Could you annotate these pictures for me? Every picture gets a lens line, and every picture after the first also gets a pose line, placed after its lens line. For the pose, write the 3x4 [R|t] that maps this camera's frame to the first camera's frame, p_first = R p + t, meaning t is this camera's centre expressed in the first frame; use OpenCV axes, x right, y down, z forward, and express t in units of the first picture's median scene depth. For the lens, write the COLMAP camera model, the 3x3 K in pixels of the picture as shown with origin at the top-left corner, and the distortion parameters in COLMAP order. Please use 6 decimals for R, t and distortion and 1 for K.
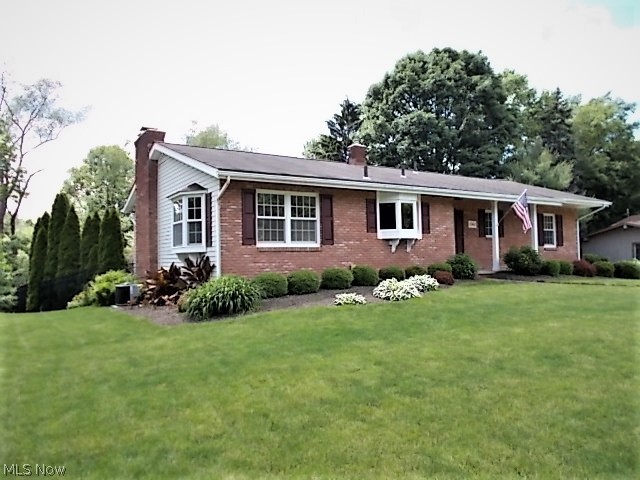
lens RADIAL K [[467.8, 0, 320.0], [0, 467.8, 240.0], [0, 0, 1]] dist [-0.004205, -0.000788]
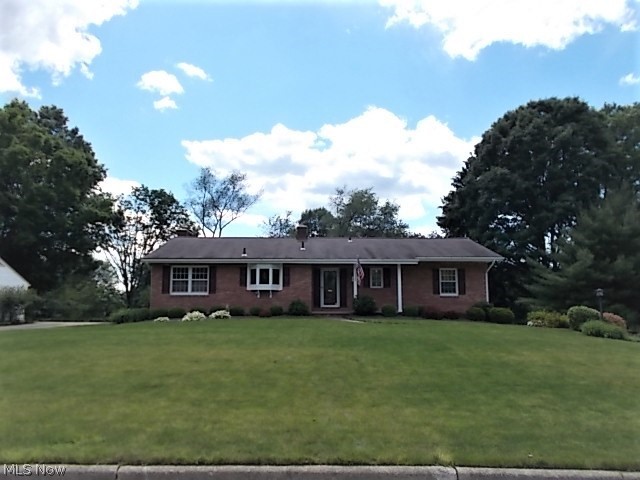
lens RADIAL K [[467.8, 0, 320.0], [0, 467.8, 240.0], [0, 0, 1]] dist [-0.004205, -0.000788]
pose [[0.888455, -0.055343, -0.455615, 1.153639], [0.007138, 0.994249, -0.106851, -0.000068], [0.458909, 0.091681, 0.883741, -0.414799]]
